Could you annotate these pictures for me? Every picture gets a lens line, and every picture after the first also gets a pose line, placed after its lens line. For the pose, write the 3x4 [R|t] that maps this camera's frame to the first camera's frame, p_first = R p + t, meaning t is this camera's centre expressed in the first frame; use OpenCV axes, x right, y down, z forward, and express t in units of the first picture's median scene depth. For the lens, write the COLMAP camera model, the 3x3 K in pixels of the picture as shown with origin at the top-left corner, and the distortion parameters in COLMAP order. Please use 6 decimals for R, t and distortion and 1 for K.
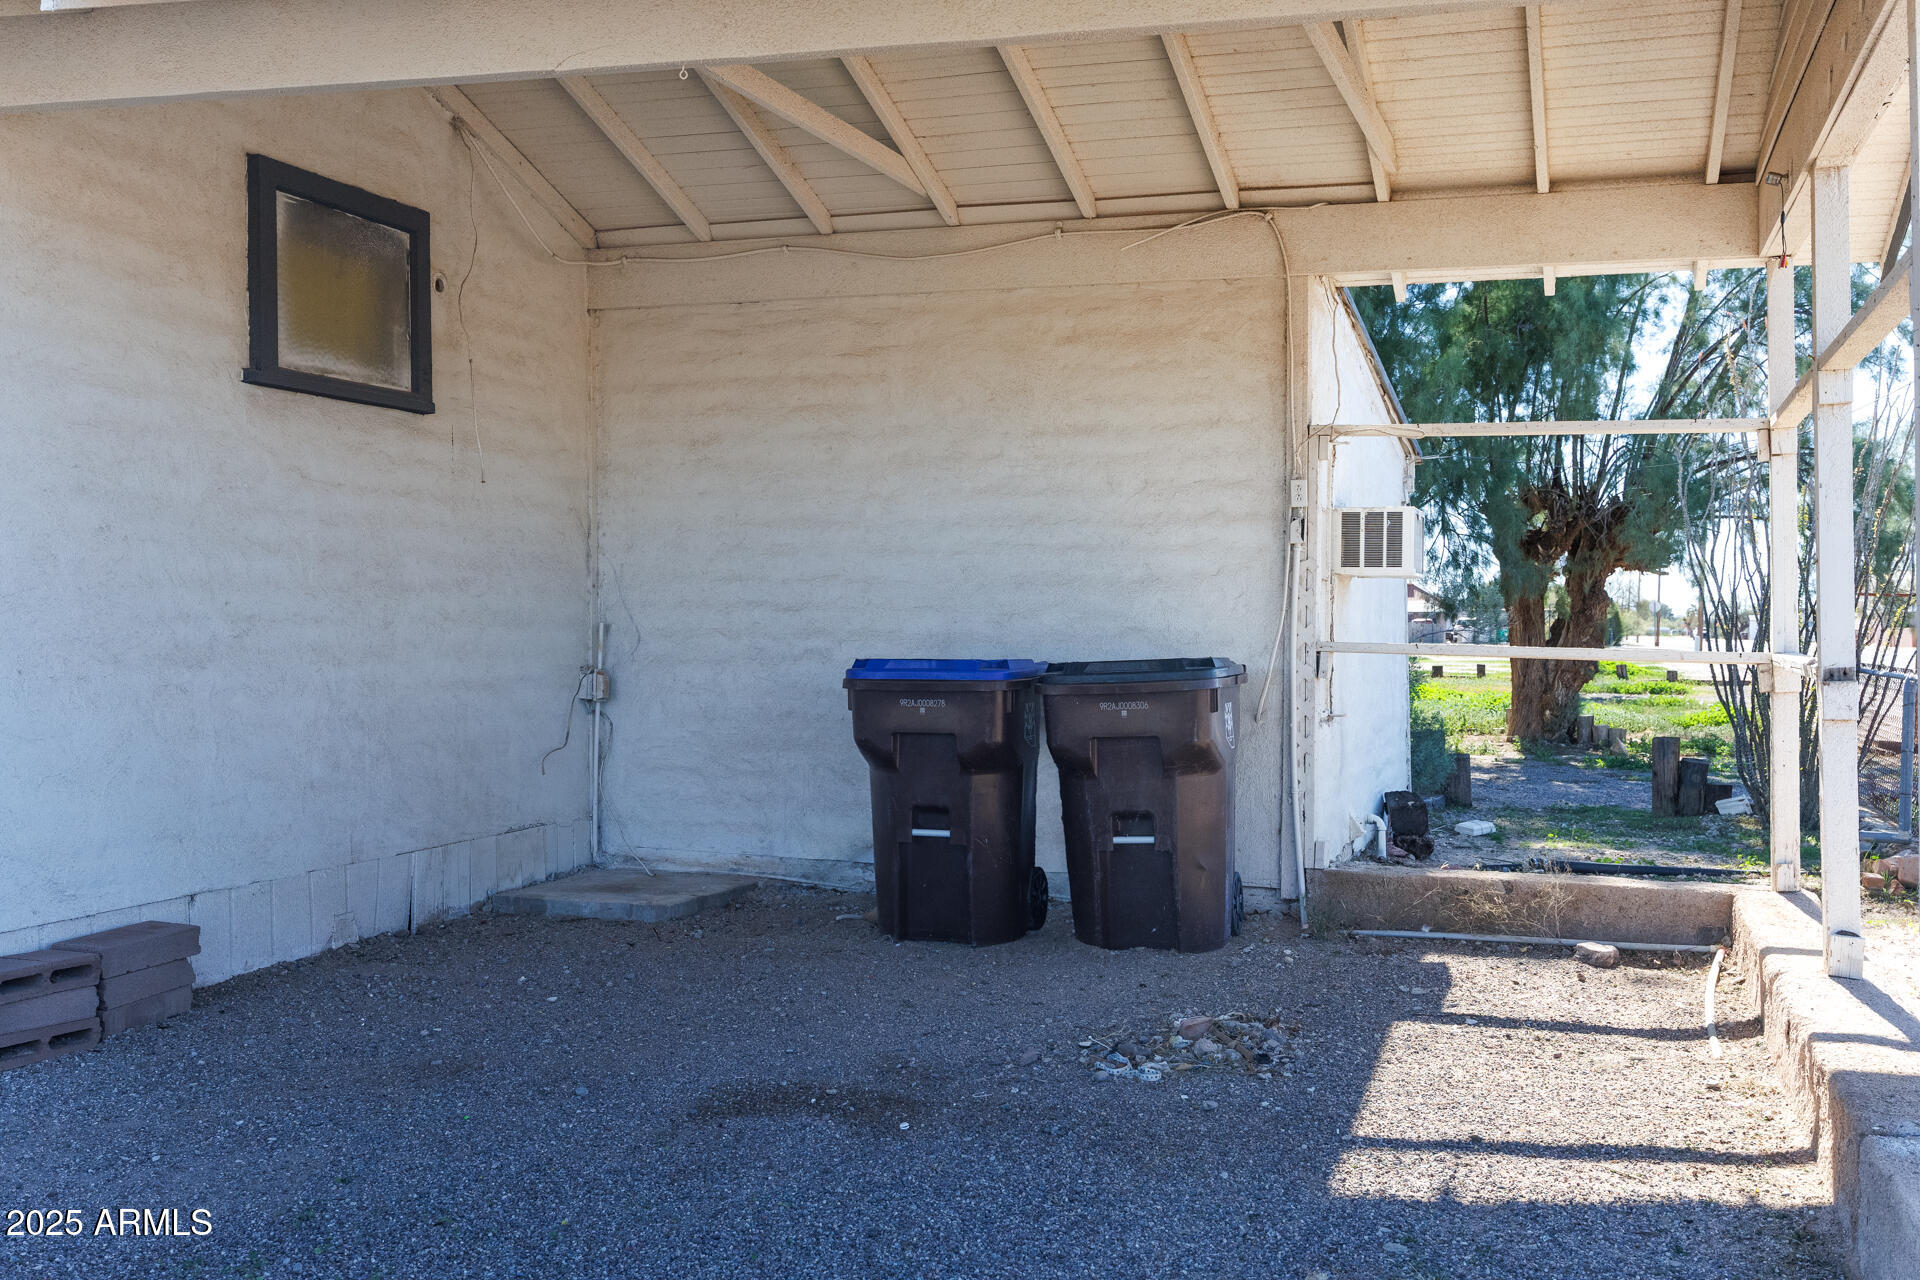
lens RADIAL K [[2268.9, 0, 959.2], [0, 2268.9, 641.3], [0, 0, 1]] dist [-0.060556, 0.000000]
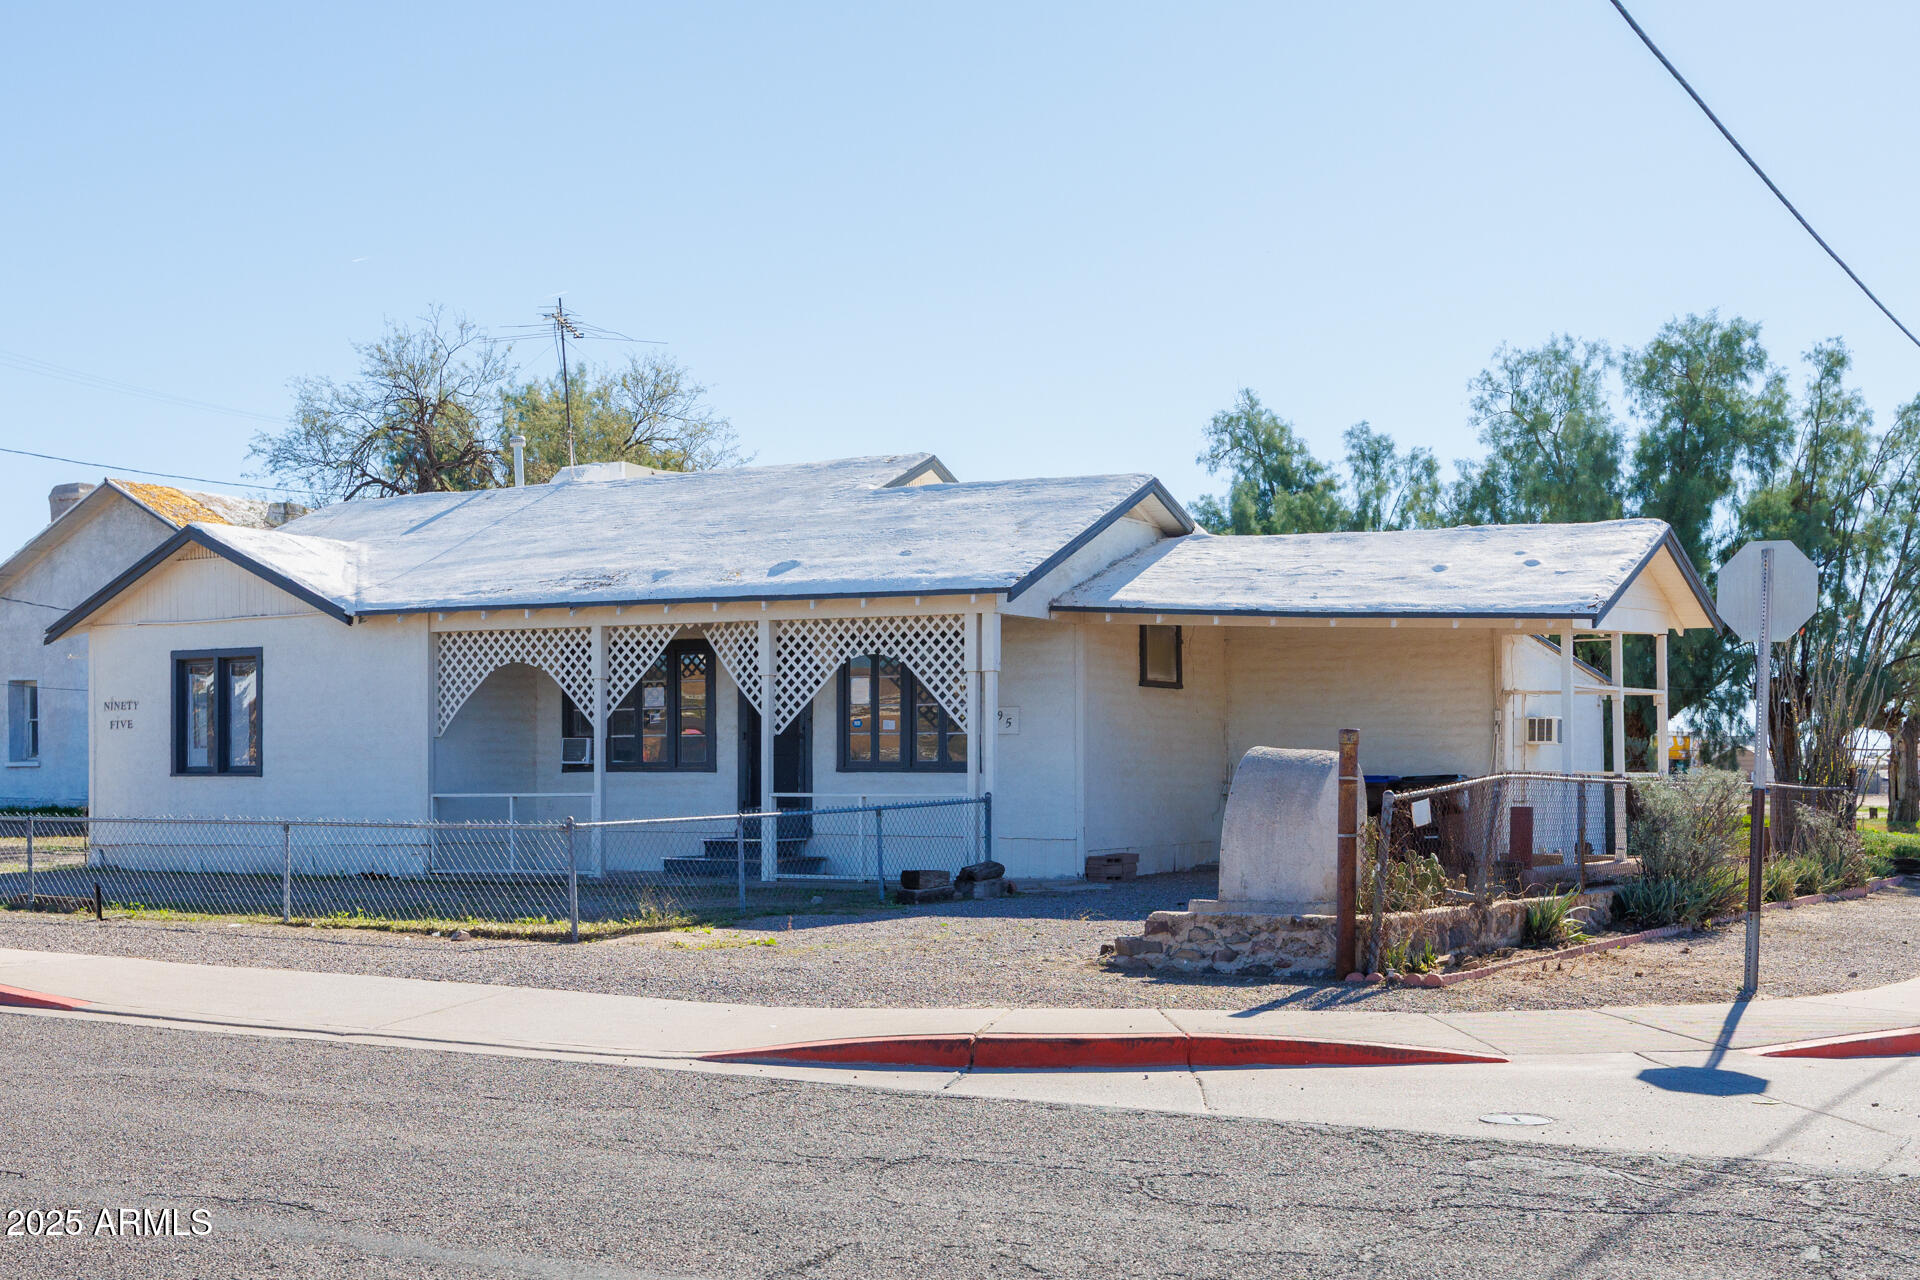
lens RADIAL K [[2268.9, 0, 958.5], [0, 2268.9, 648.8], [0, 0, 1]] dist [-0.060556, 0.000000]
pose [[0.980785, -0.009354, -0.194865, 0.042250], [-0.003201, 0.997944, -0.064013, 0.029799], [0.195063, 0.063407, 0.978739, -1.726246]]
